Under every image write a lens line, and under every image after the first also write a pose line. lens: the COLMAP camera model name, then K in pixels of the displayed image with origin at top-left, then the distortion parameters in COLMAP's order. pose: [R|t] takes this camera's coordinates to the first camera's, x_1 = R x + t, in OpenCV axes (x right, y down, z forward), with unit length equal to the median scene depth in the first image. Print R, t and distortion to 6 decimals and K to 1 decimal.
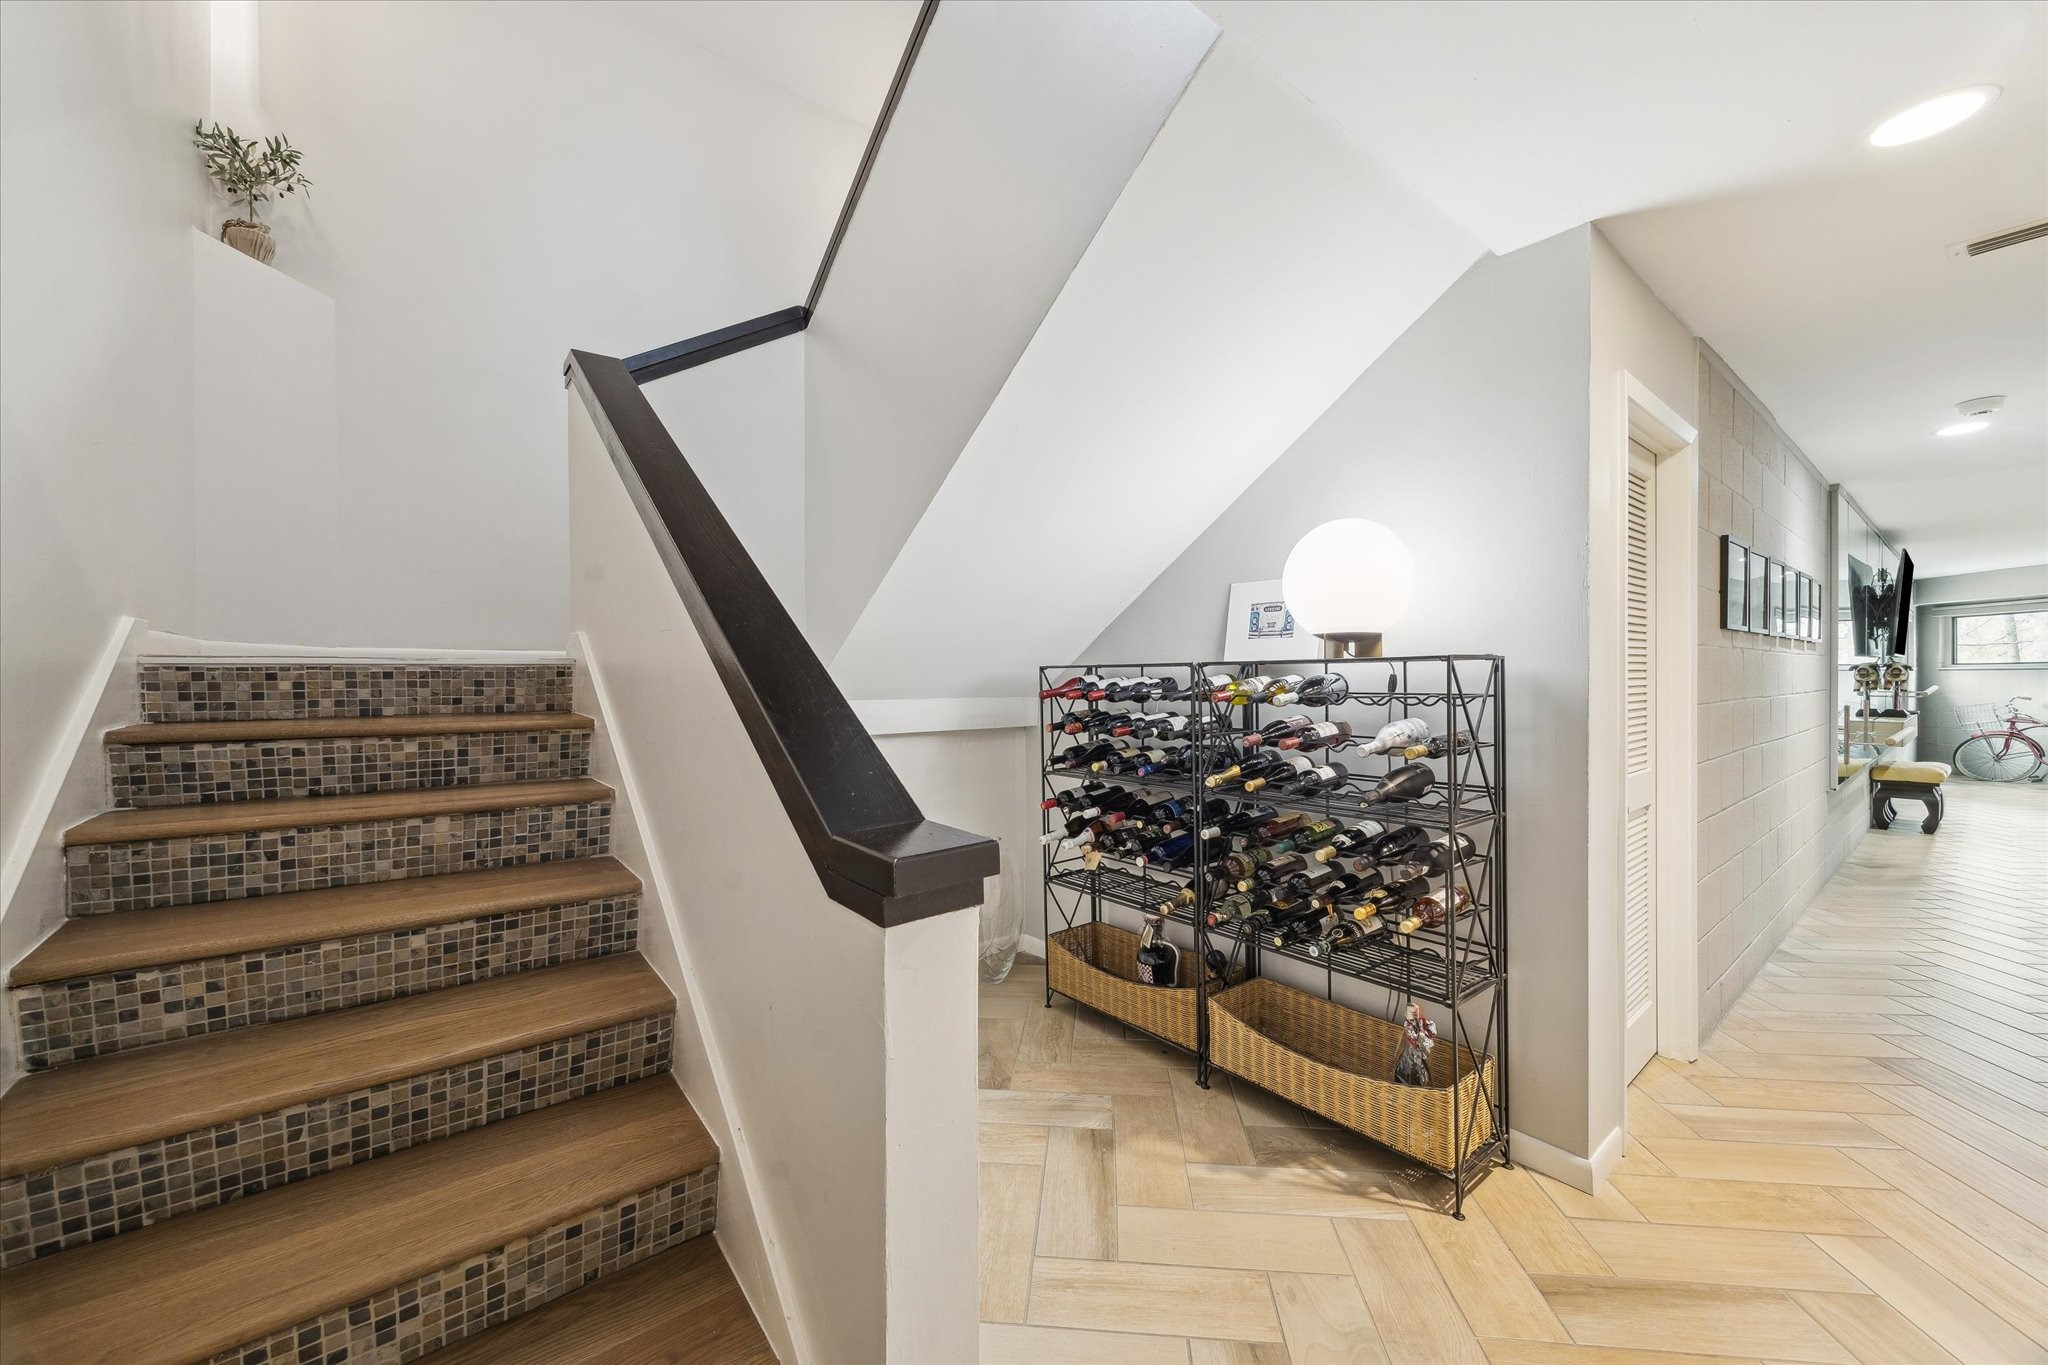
lens RADIAL K [[798.2, 0, 1034.2], [0, 798.2, 678.3], [0, 0, 1]] dist [0.000025, 0.000058]
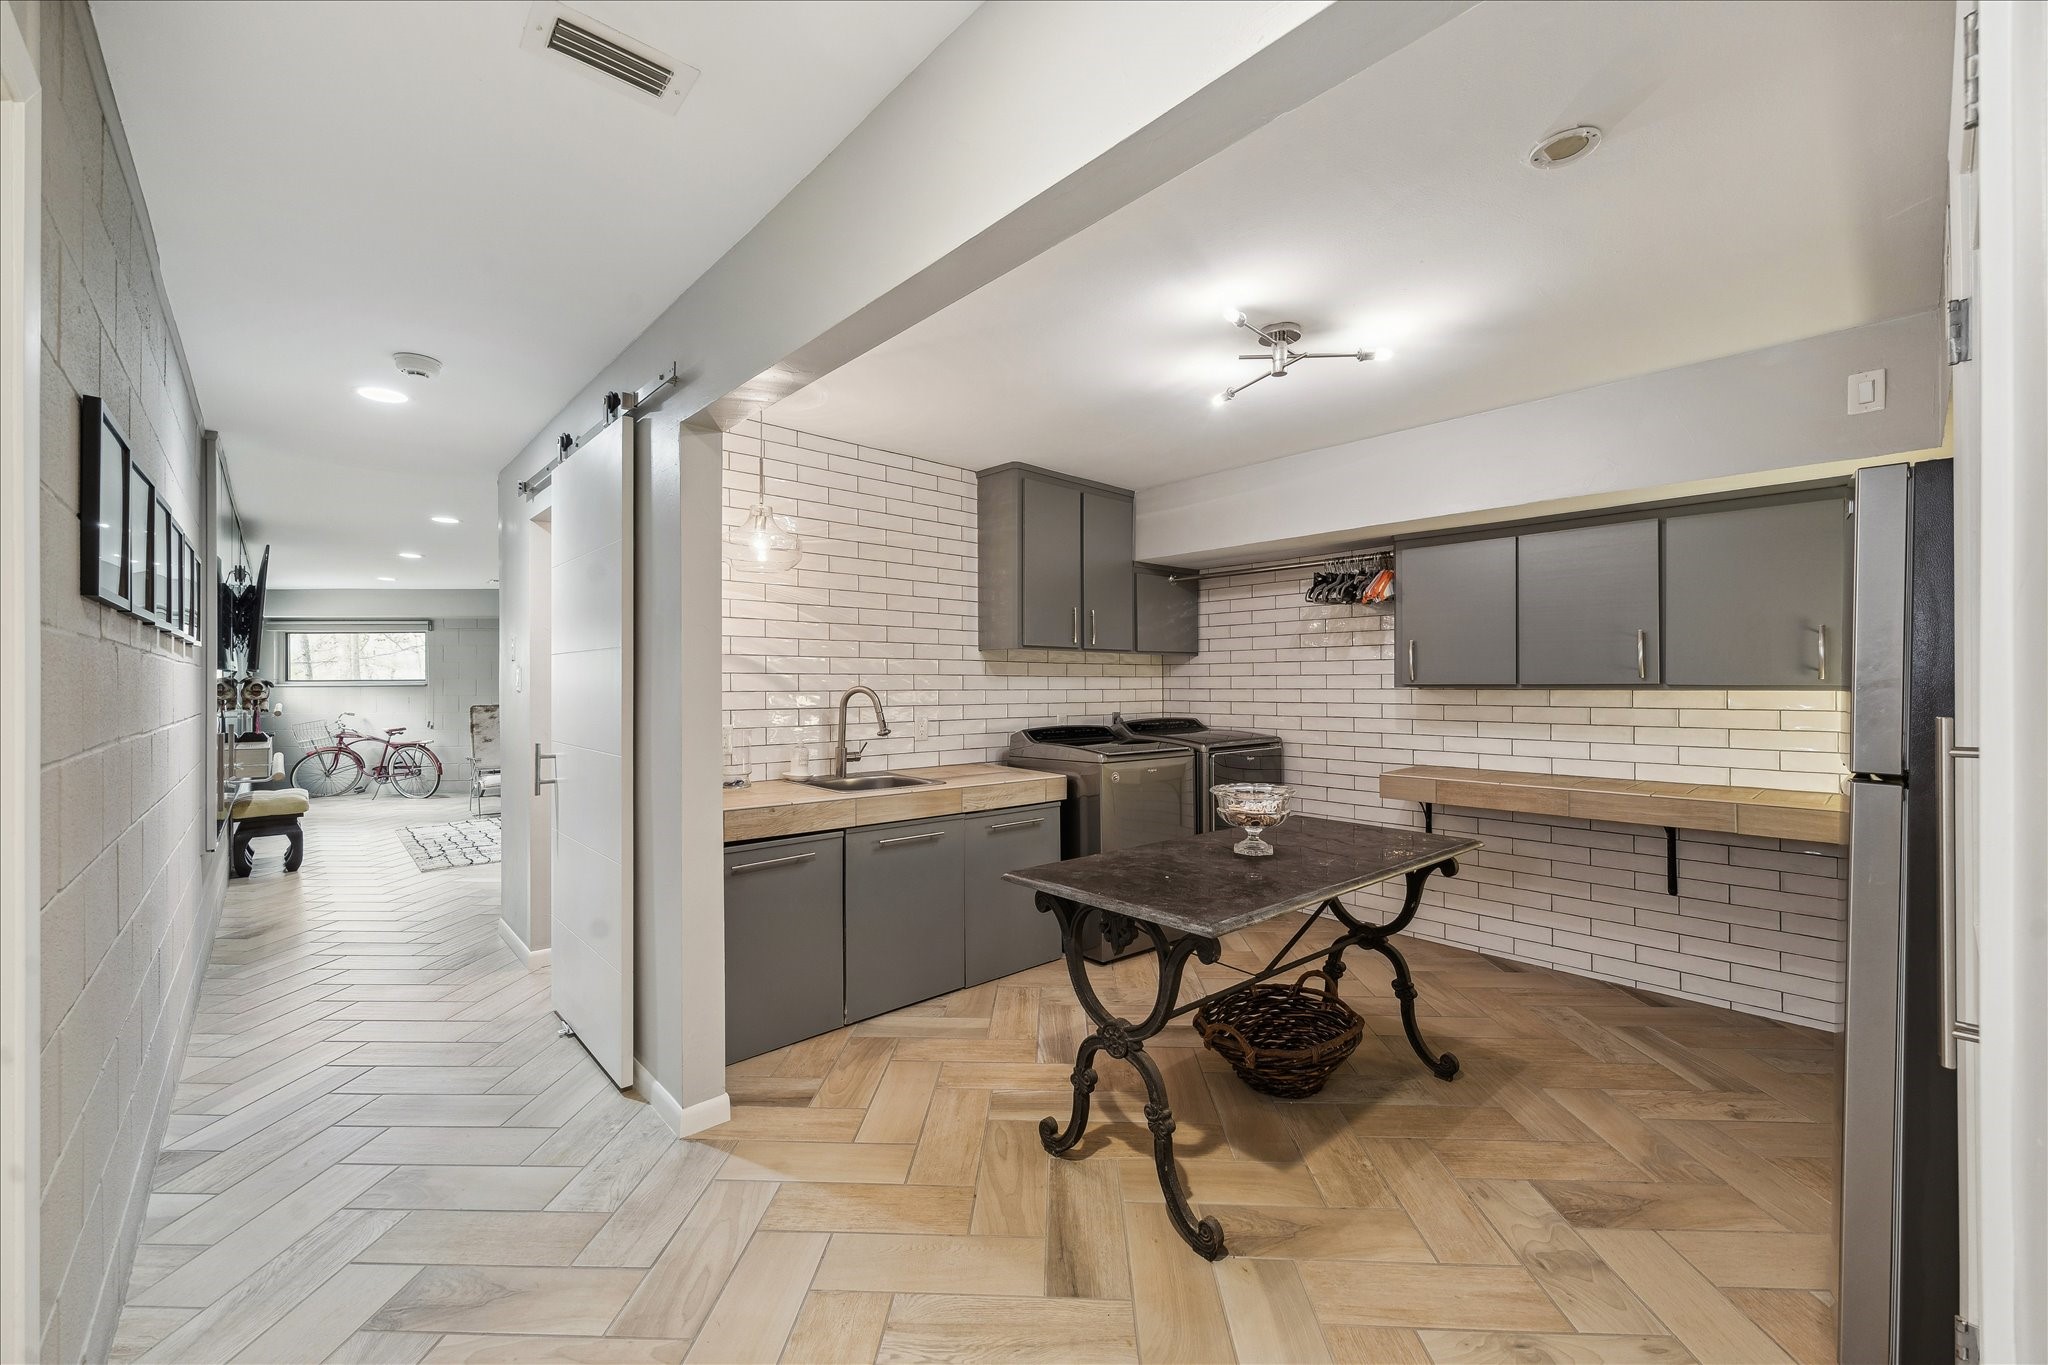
lens RADIAL K [[820.5, 0, 1024.0], [0, 820.5, 682.5], [0, 0, 1]] dist [0.000078, -0.000031]
pose [[-0.045610, 0.007747, 0.998929, 0.162169], [0.008385, 0.999938, -0.007372, -0.001141], [-0.998924, 0.008040, -0.045672, 0.214916]]
